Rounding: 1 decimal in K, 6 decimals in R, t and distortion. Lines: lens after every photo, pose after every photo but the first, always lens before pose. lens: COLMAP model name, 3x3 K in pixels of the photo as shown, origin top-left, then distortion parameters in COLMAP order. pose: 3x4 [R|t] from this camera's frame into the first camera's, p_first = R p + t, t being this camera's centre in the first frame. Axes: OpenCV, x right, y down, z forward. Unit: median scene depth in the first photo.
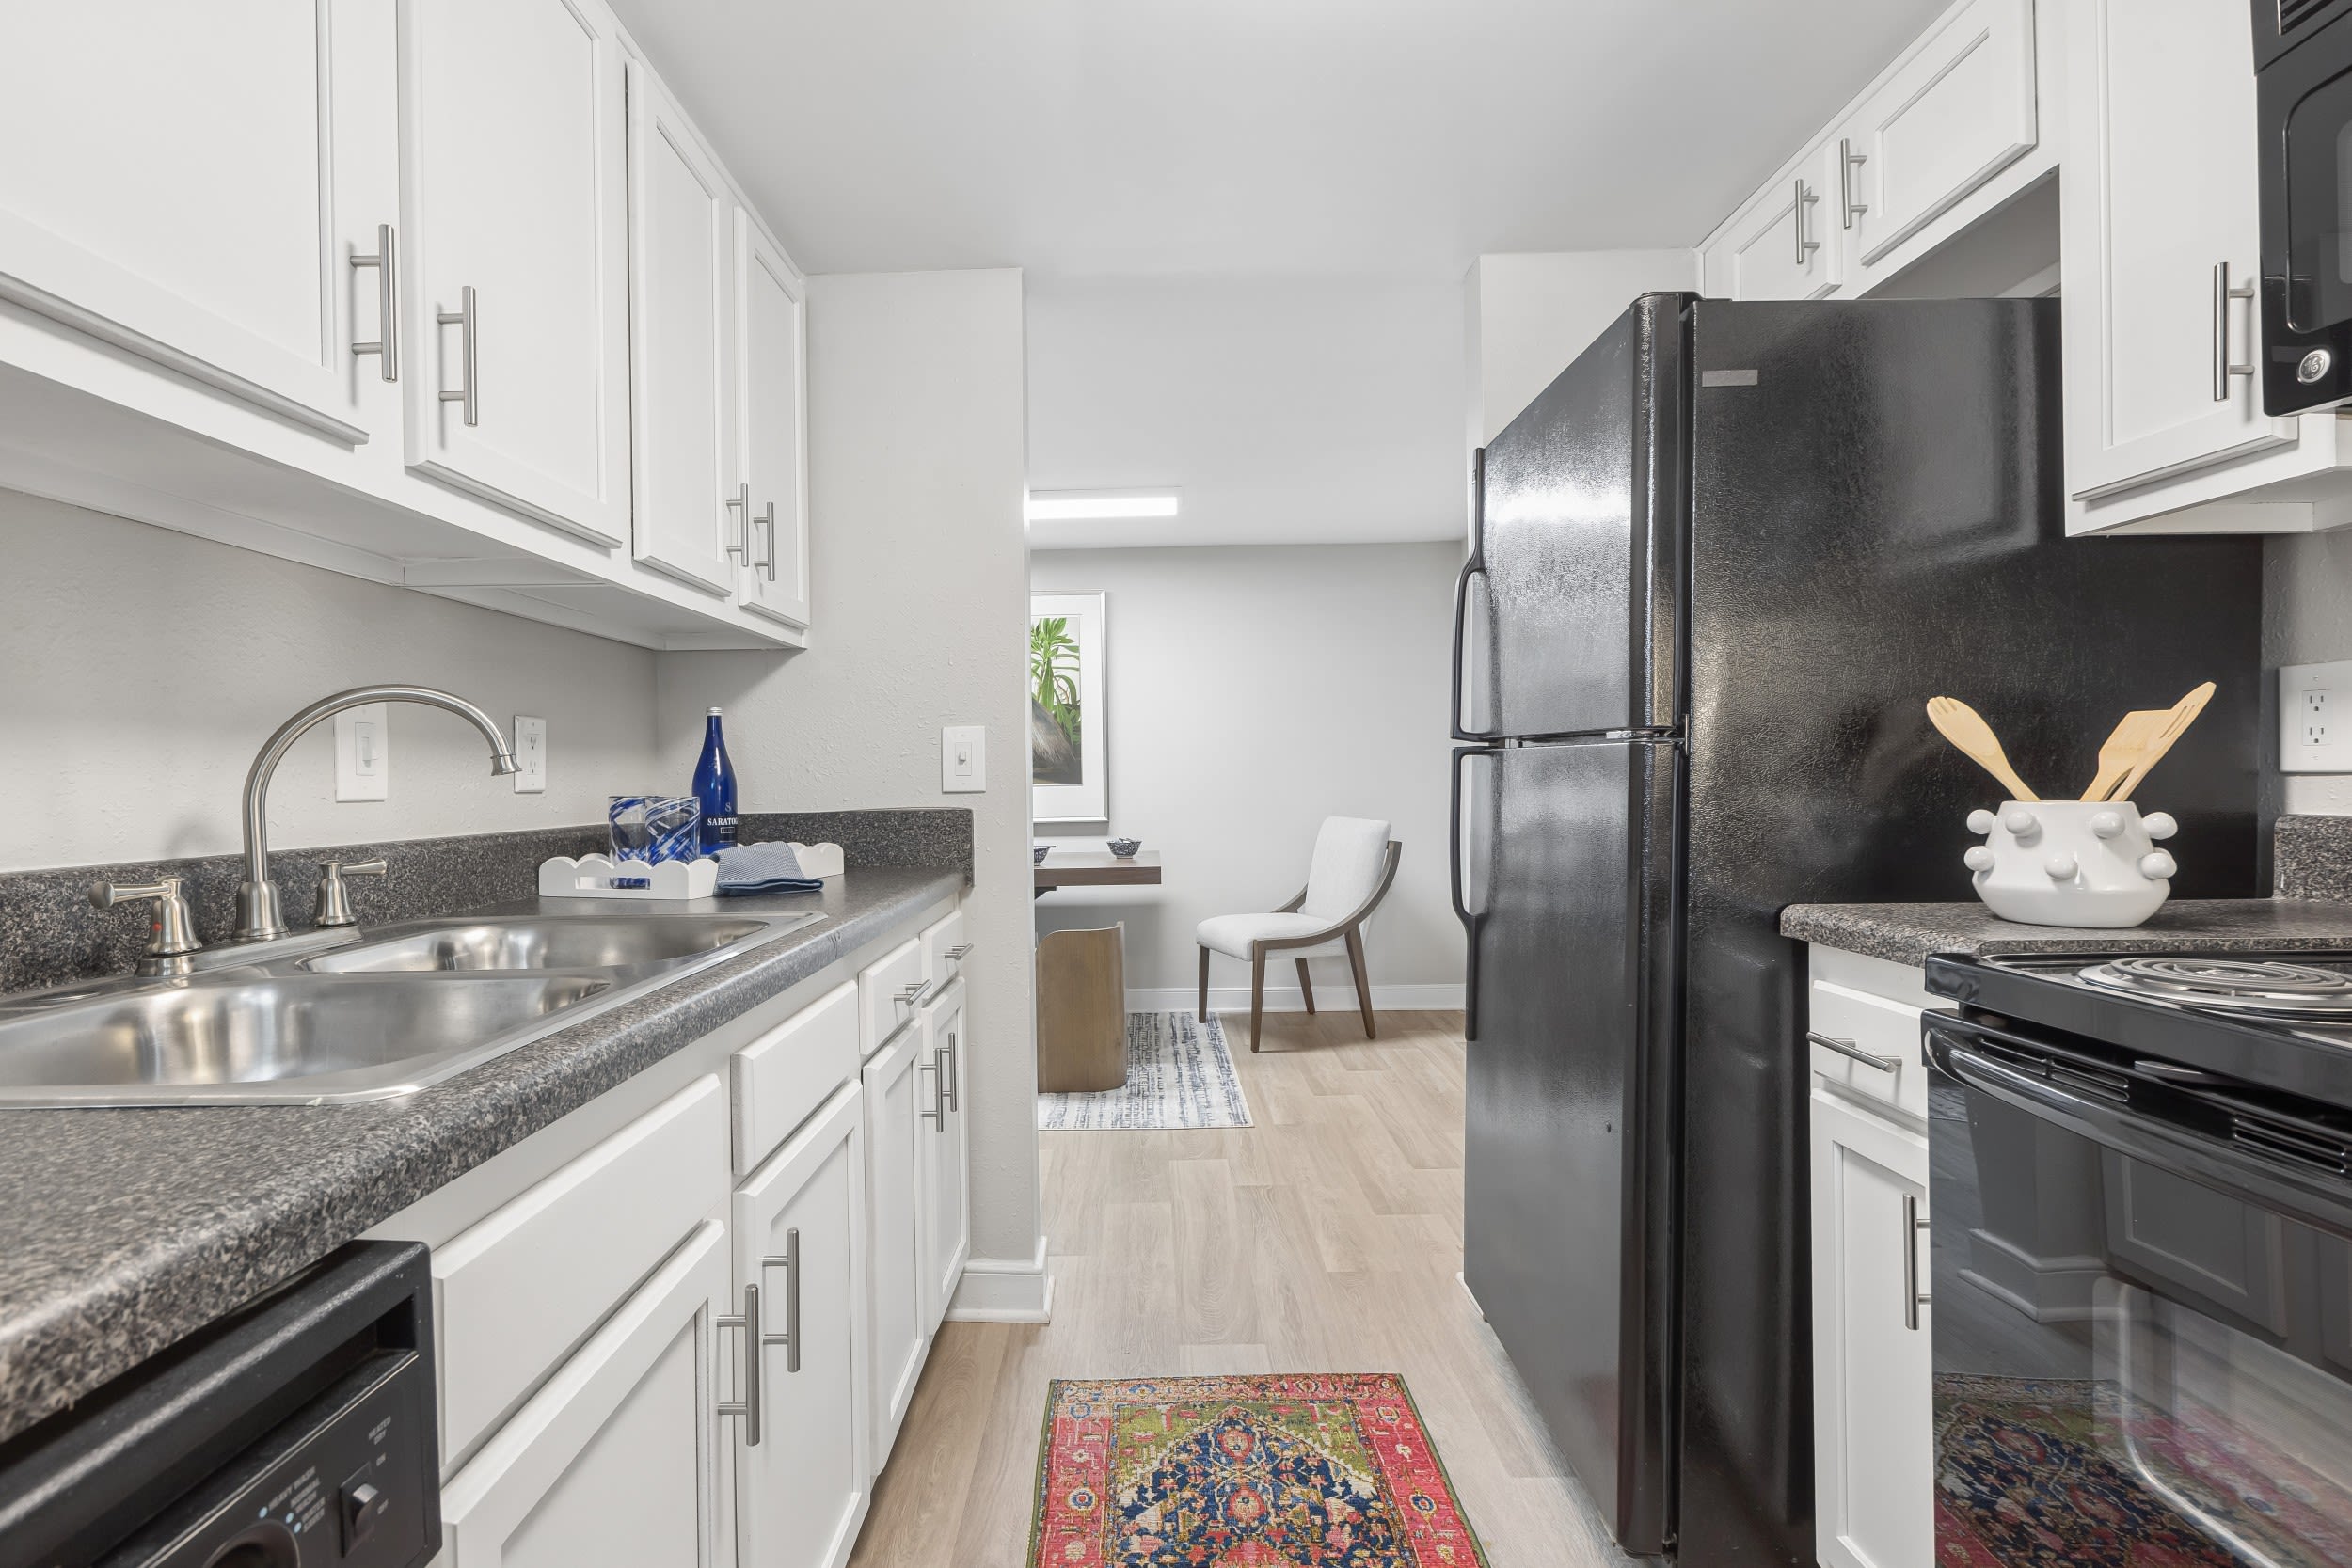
lens RADIAL K [[1099.8, 0, 1132.8], [0, 1099.8, 783.9], [0, 0, 1]] dist [0.000632, -0.001106]
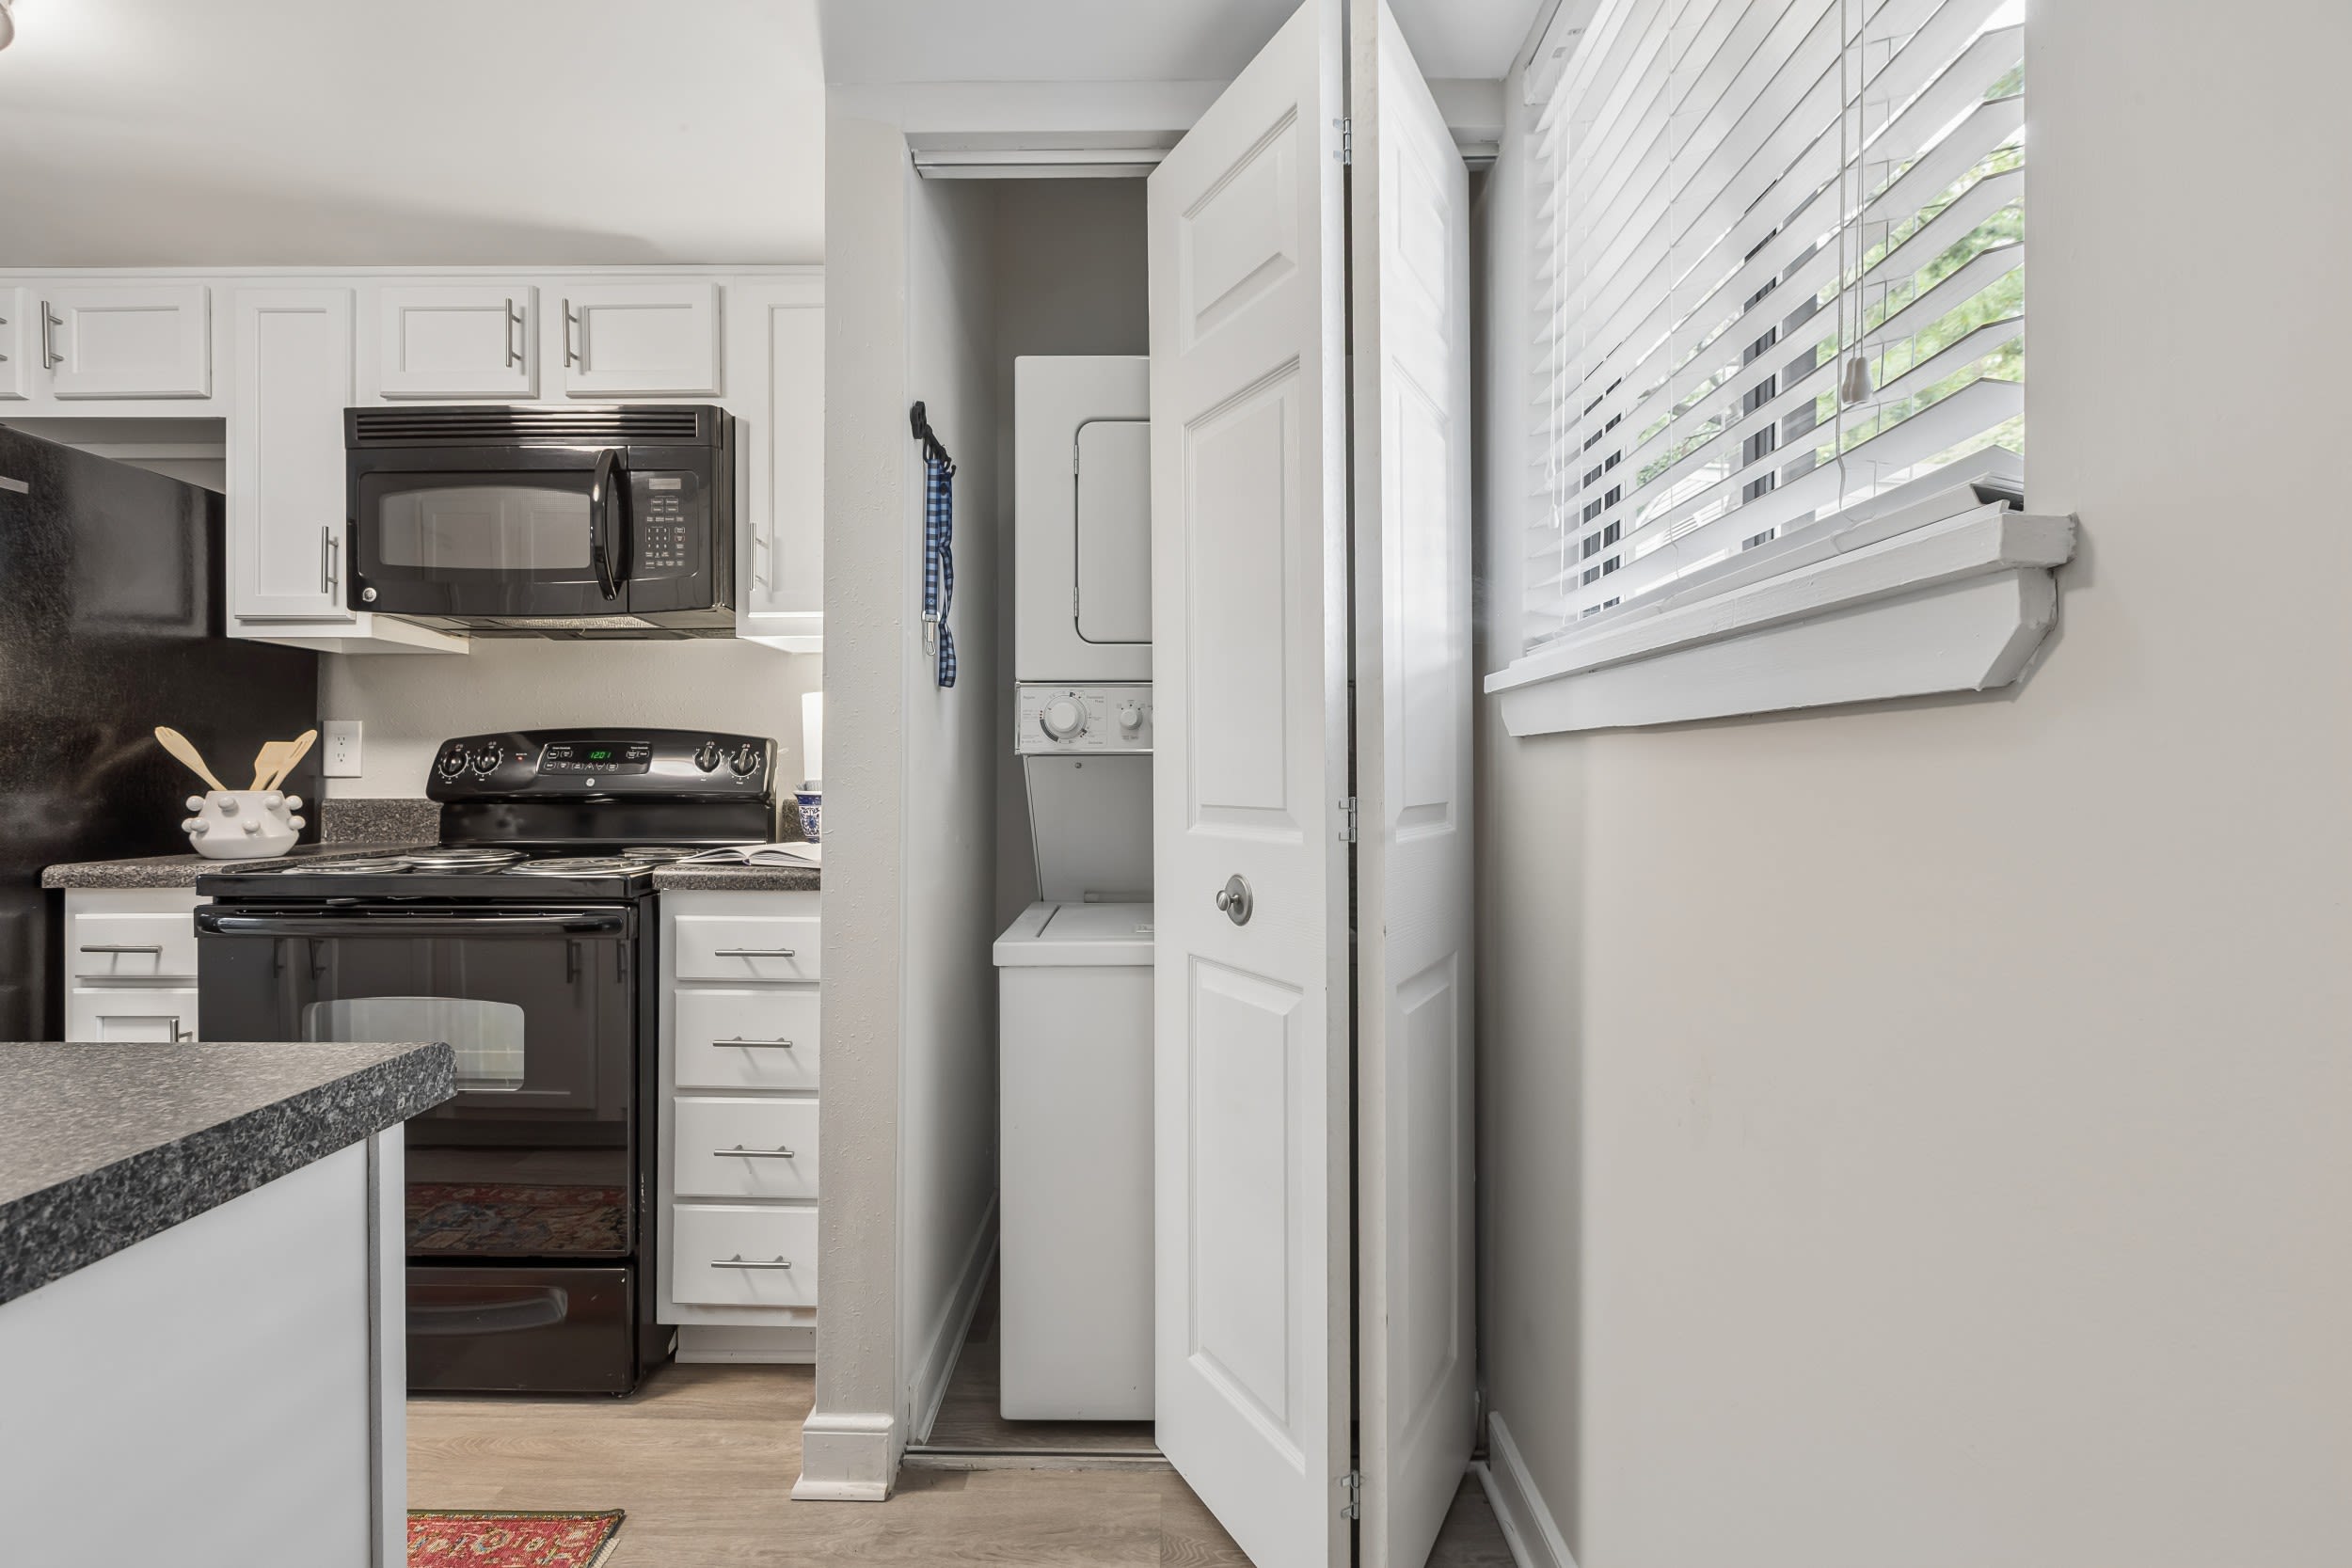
lens RADIAL K [[999.9, 0, 1123.5], [0, 999.9, 772.0], [0, 0, 1]] dist [-0.001718, -0.000399]
pose [[0.004798, 0.014644, 0.999881, -0.675564], [0.003745, 0.999885, -0.014662, 0.012552], [-0.999981, 0.003815, 0.004742, -0.388871]]
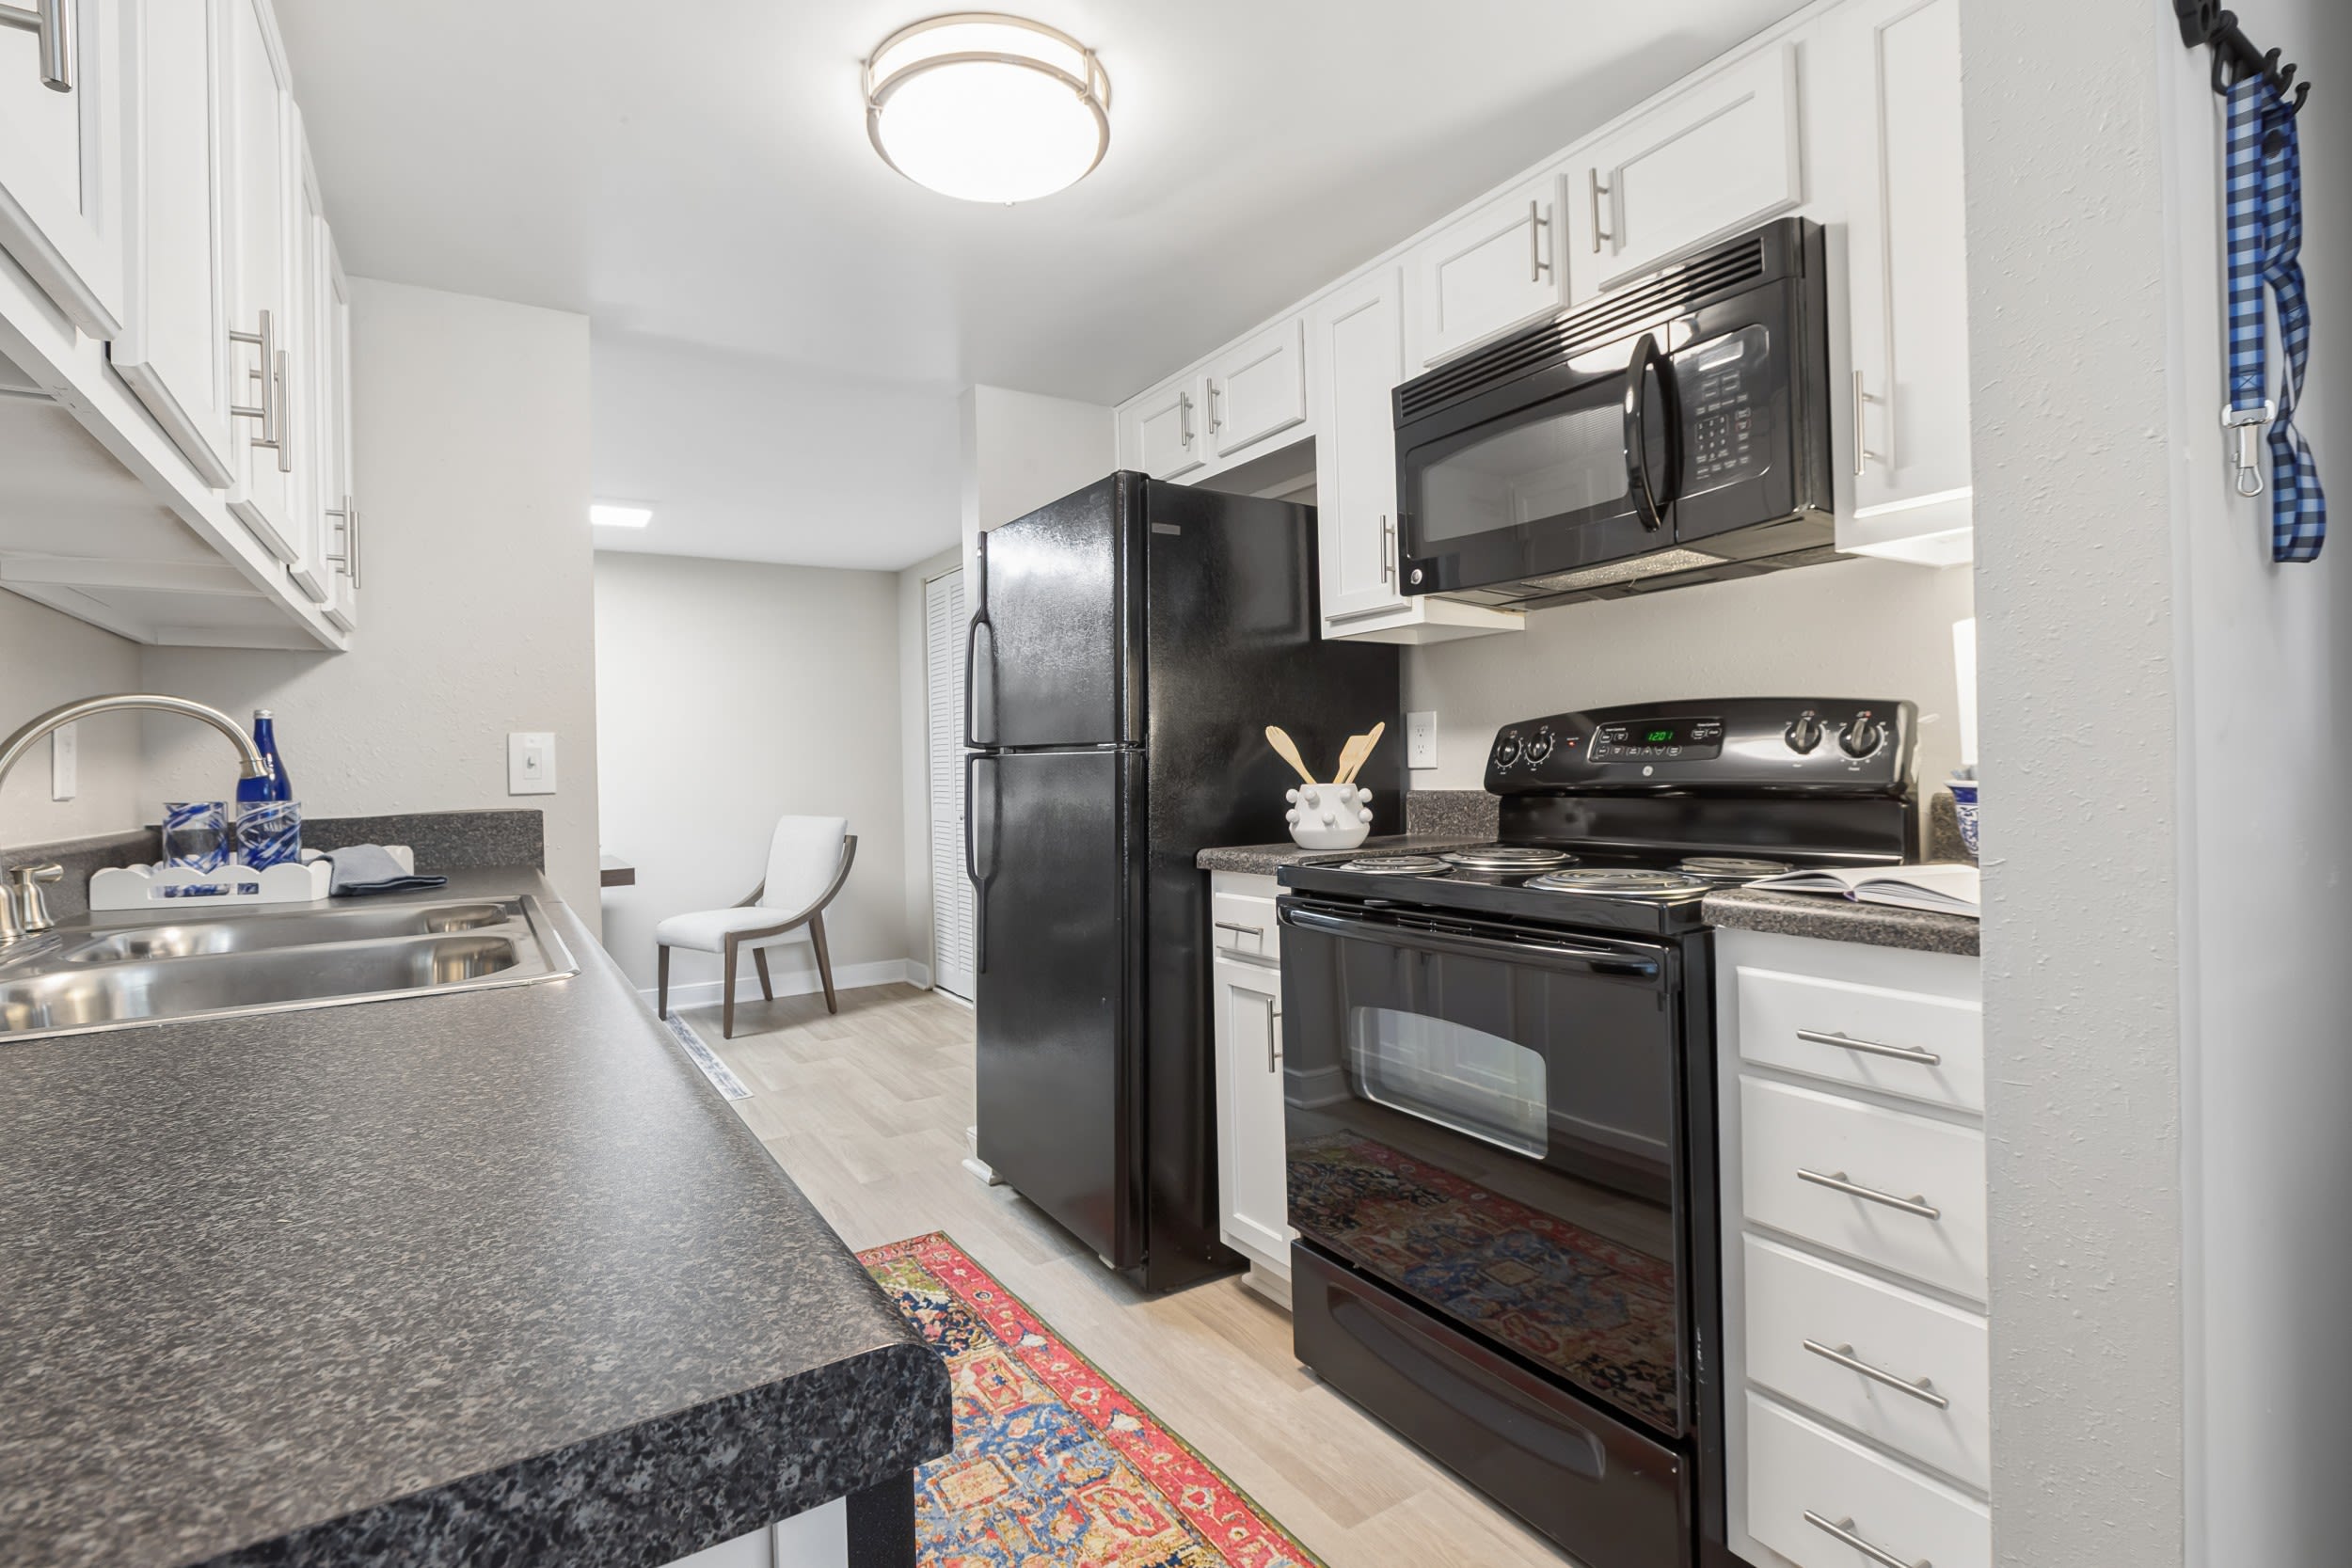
lens RADIAL K [[1060.4, 0, 1174.5], [0, 1060.4, 761.8], [0, 0, 1]] dist [-0.001670, -0.000258]
pose [[0.829673, -0.001557, 0.558247, -0.327929], [0.014503, 0.999719, -0.018766, 0.007132], [-0.558061, 0.023666, 0.829462, -0.308265]]
